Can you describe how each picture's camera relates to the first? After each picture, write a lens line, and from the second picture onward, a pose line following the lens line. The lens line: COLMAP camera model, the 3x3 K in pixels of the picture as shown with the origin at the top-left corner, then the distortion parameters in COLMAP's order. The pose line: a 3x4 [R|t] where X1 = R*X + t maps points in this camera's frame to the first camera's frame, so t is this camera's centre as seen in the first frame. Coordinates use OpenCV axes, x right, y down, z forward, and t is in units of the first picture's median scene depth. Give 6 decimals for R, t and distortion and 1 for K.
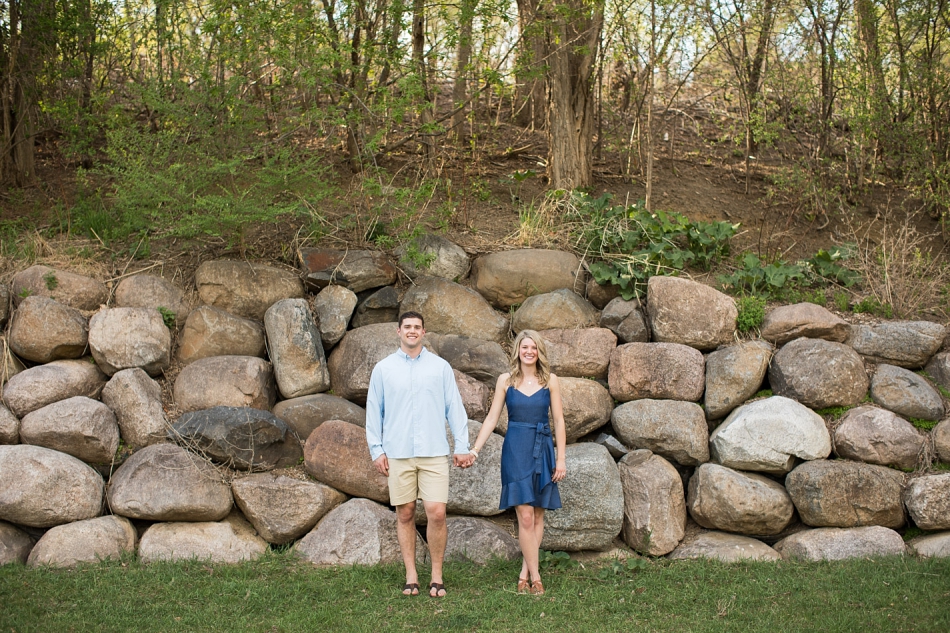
lens RADIAL K [[1944.9, 0, 473.7], [0, 1944.9, 317.6], [0, 0, 1]] dist [-0.350049, 0.000000]
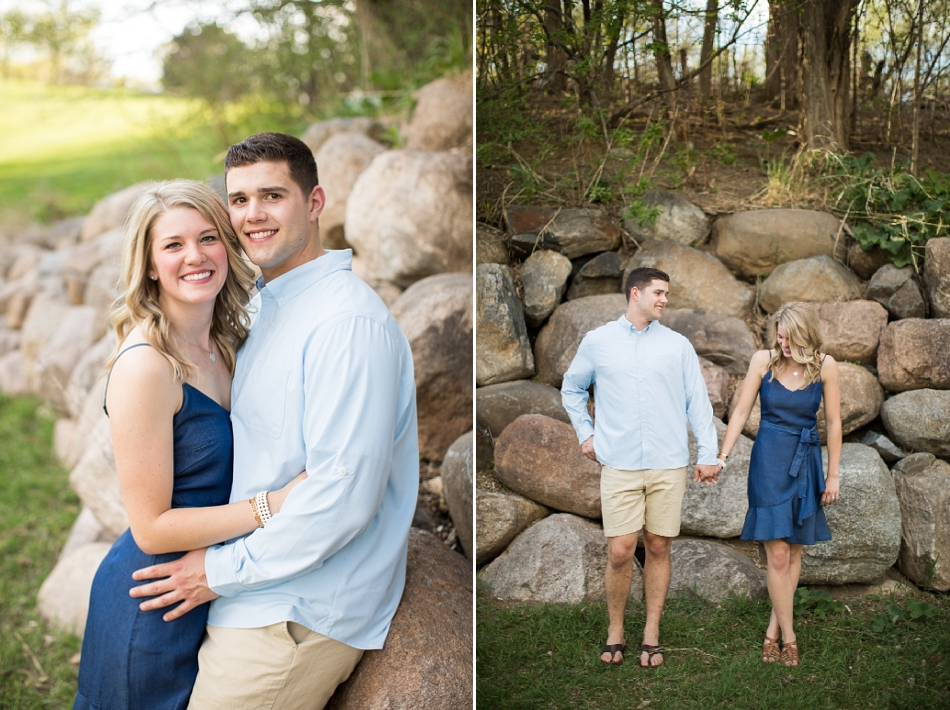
lens RADIAL K [[2064.0, 0, 477.0], [0, 2064.0, 356.0], [0, 0, 1]] dist [-0.149231, 0.000000]
pose [[0.993143, 0.004207, -0.116834, 0.003458], [-0.000898, 0.999597, 0.028359, 0.004291], [0.116906, -0.028060, 0.992746, 0.131629]]
